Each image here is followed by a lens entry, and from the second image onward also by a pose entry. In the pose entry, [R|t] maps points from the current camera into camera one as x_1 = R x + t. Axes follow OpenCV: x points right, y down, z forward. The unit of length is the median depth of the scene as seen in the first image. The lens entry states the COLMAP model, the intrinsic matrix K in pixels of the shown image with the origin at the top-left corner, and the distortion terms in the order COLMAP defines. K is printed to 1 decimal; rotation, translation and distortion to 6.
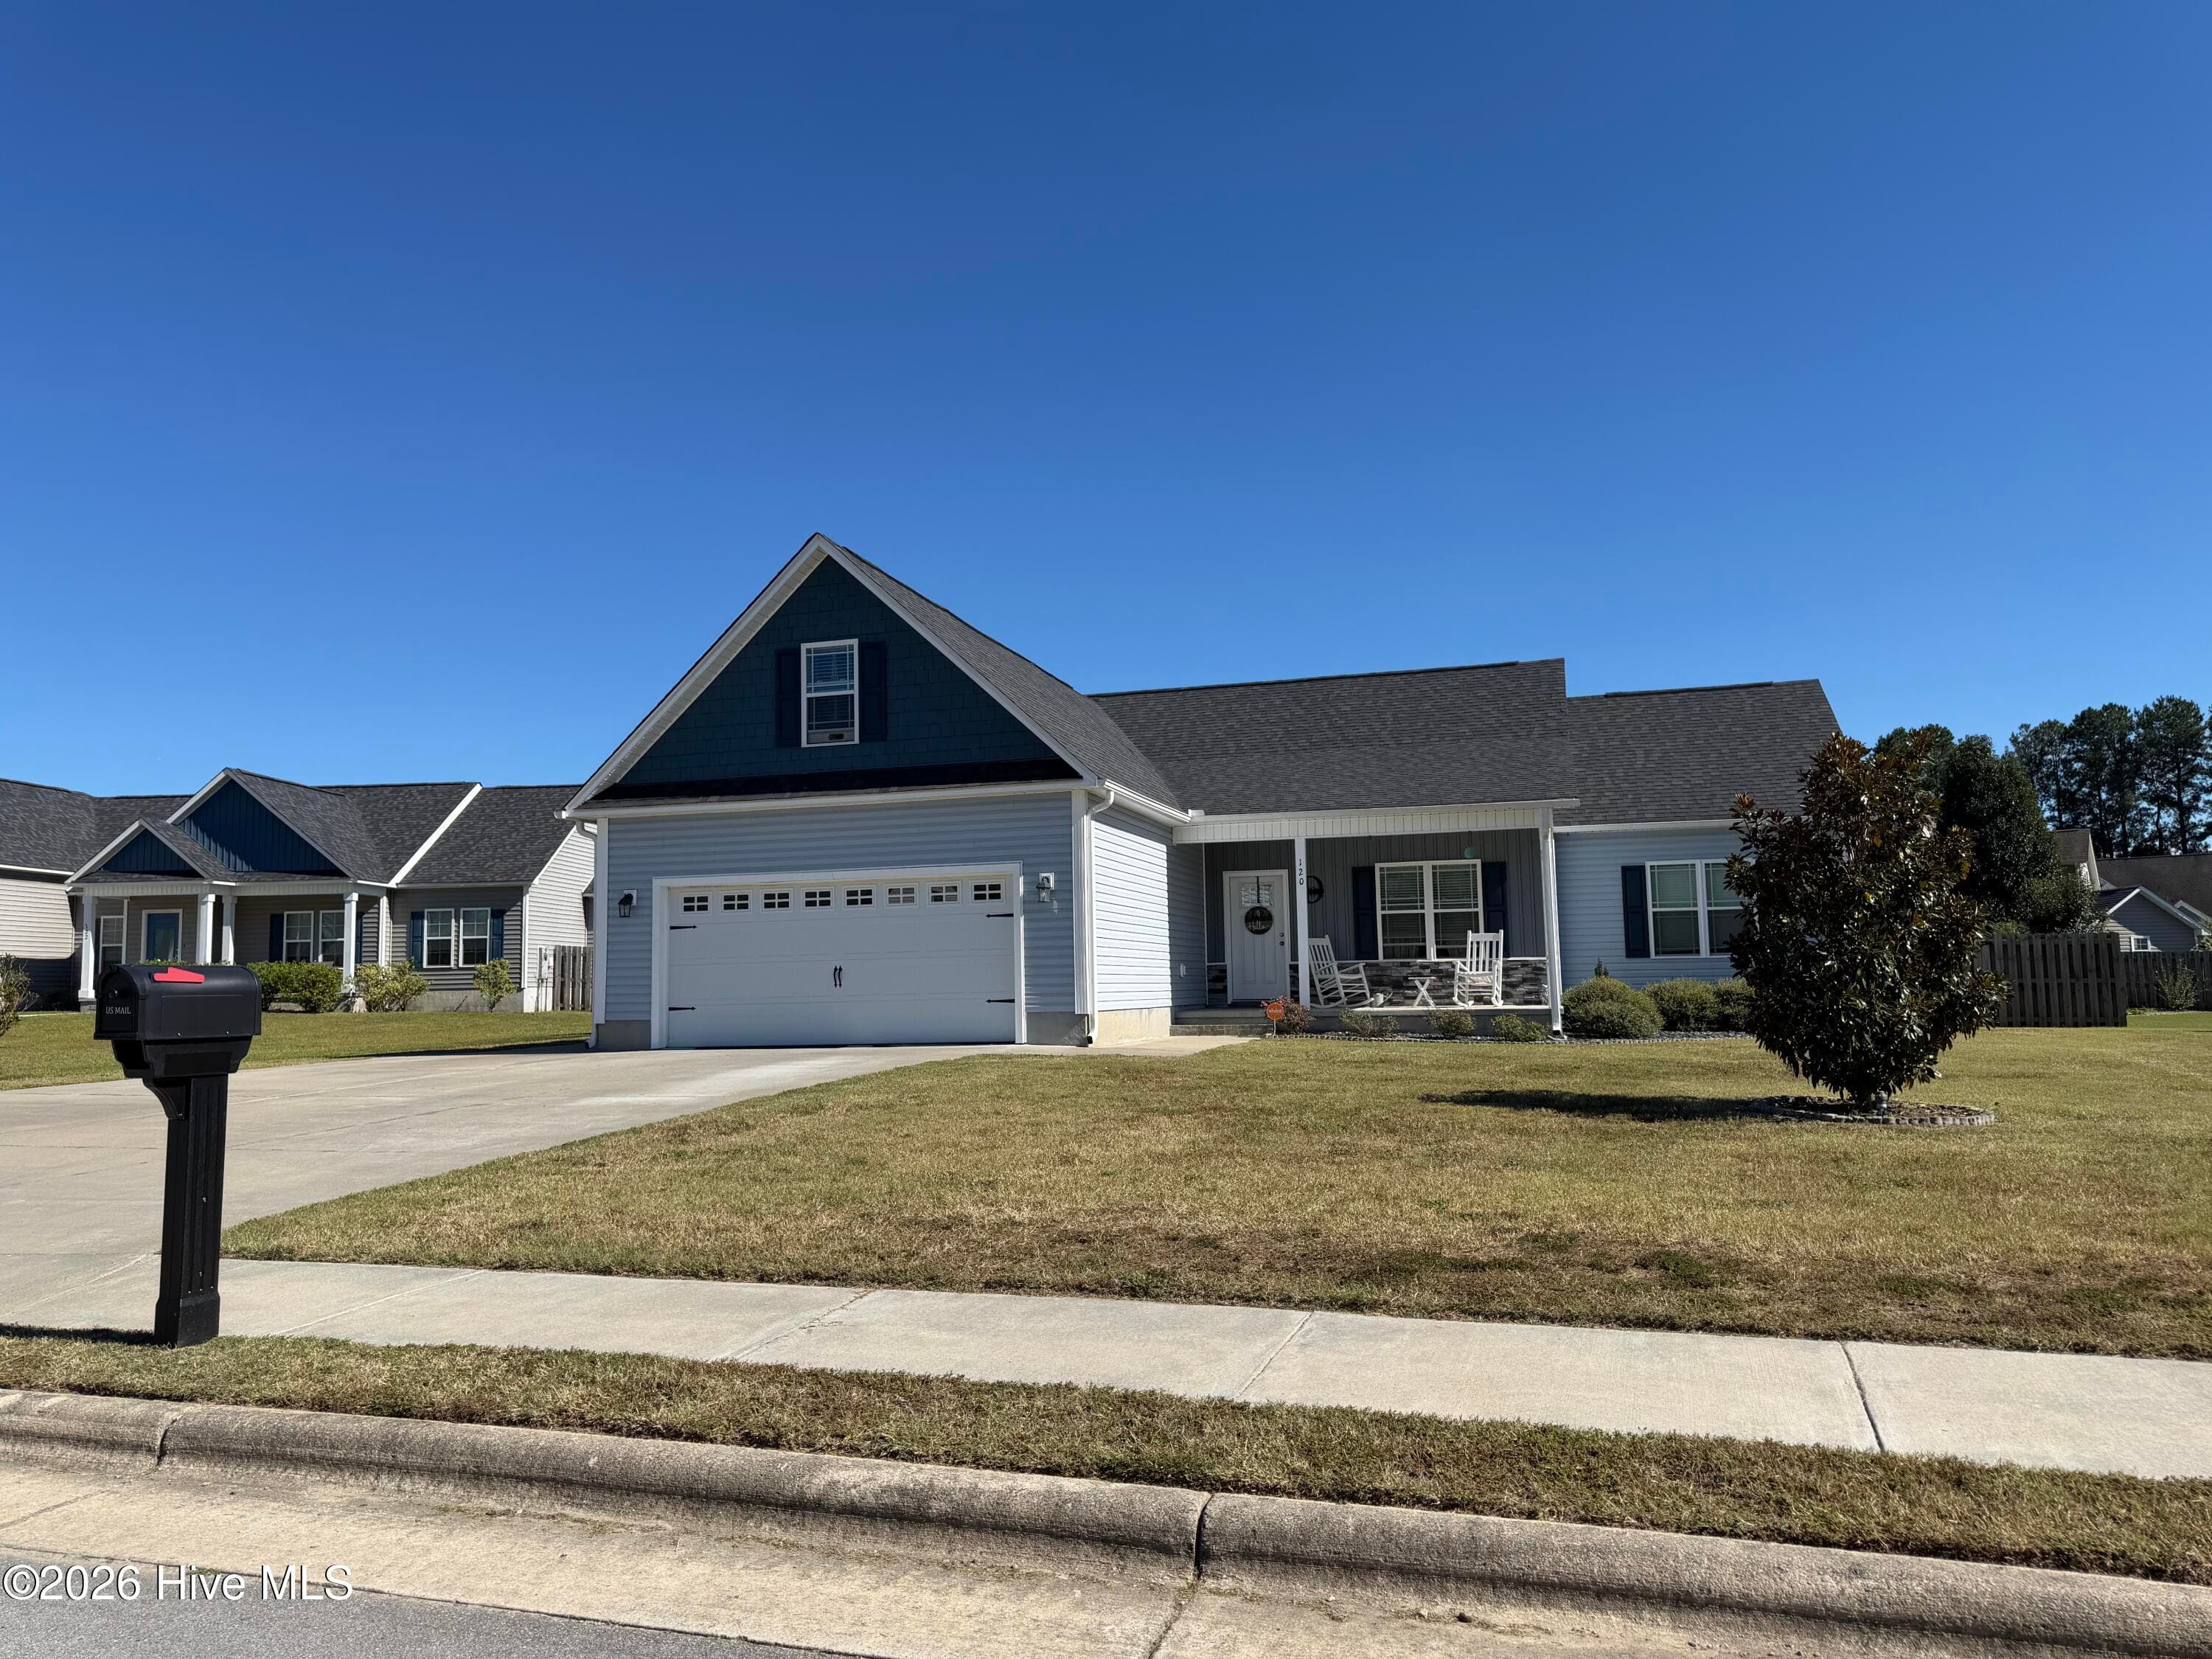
lens RADIAL K [[1569.2, 0, 1092.2], [0, 1569.2, 830.6], [0, 0, 1]] dist [0.166842, -0.302891]
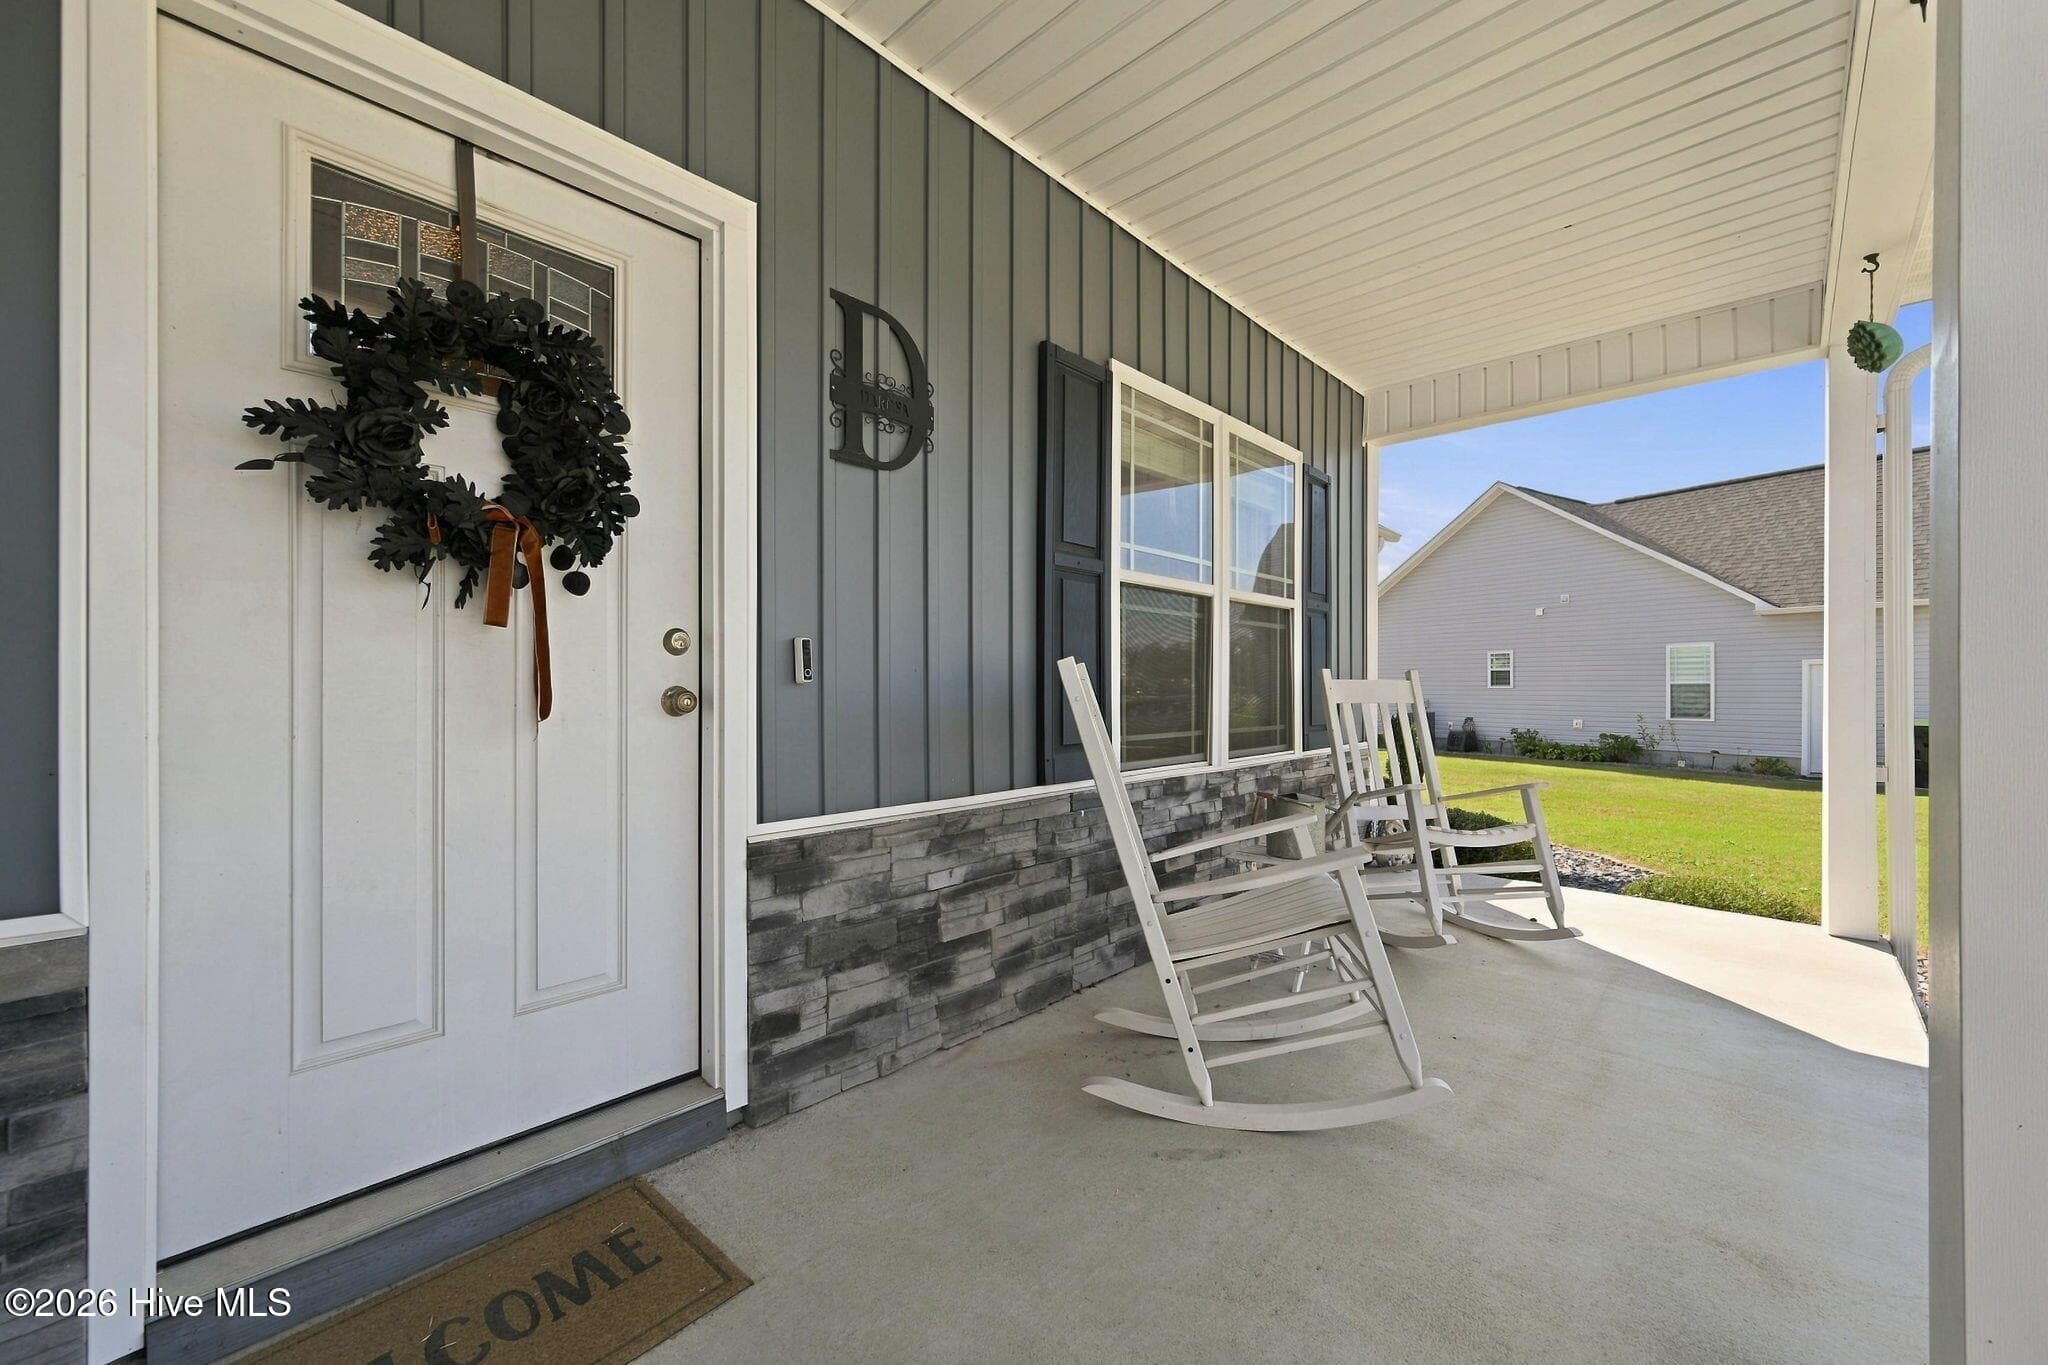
lens RADIAL K [[804.4, 0, 1030.3], [0, 804.4, 687.8], [0, 0, 1]] dist [-0.001377, -0.000203]
pose [[0.447368, 0.017967, 0.894170, 0.074638], [-0.095222, 0.995072, 0.027647, 0.070858], [-0.889266, -0.097513, 0.446874, 1.017382]]
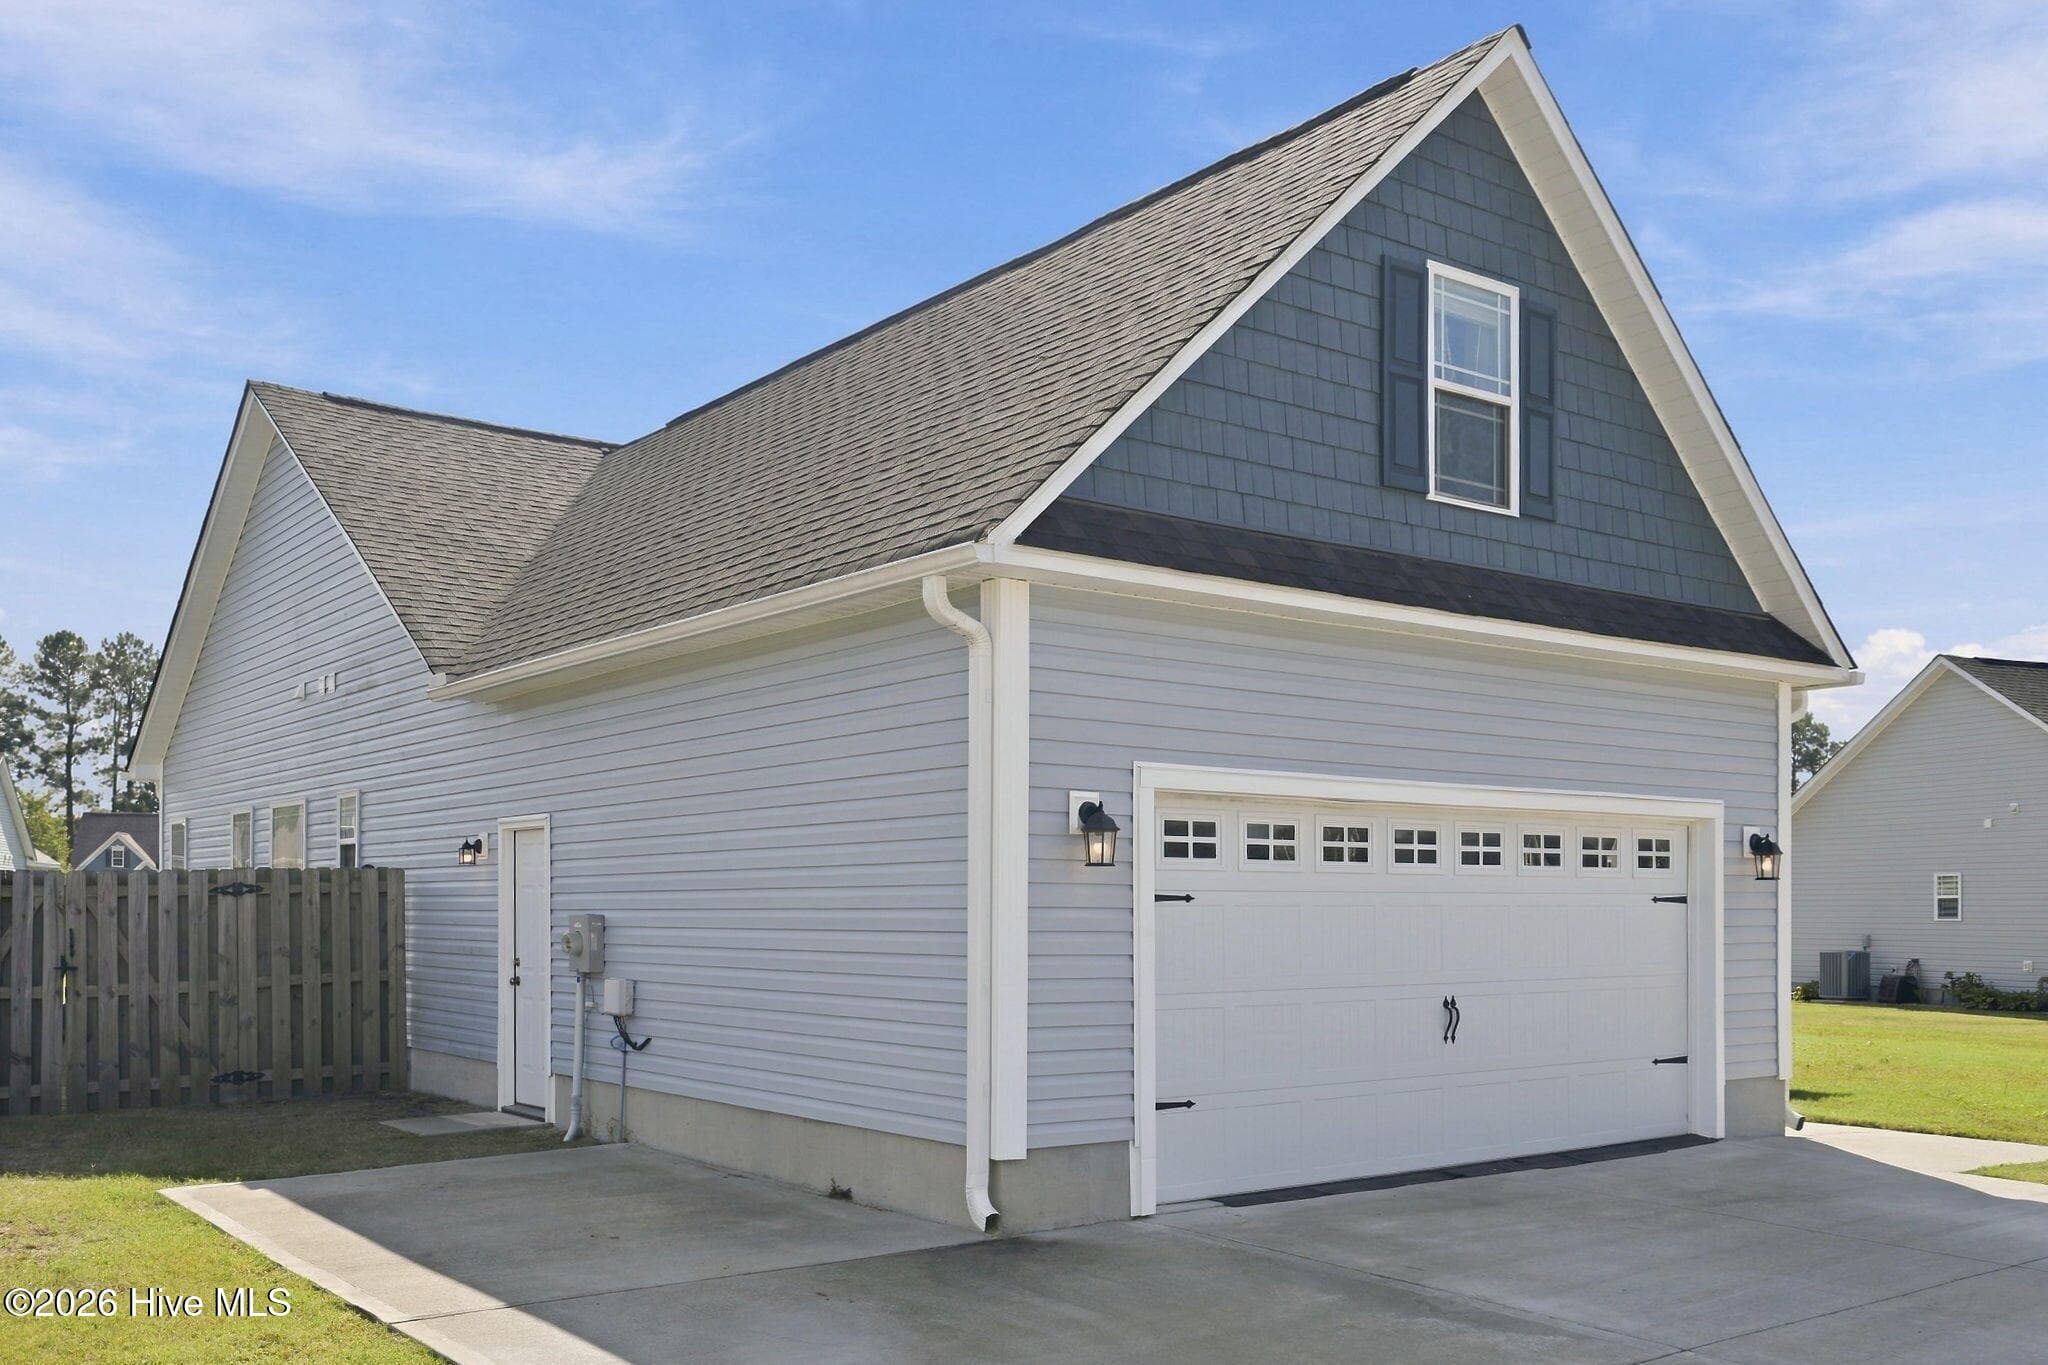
lens RADIAL K [[1817.8, 0, 1022.2], [0, 1817.8, 852.1], [0, 0, 1]] dist [0.010076, 0.004904]
pose [[0.597159, 0.044561, 0.800884, -0.566710], [-0.094402, 0.995421, 0.015004, 0.041456], [-0.796548, -0.084564, 0.598632, 0.679967]]
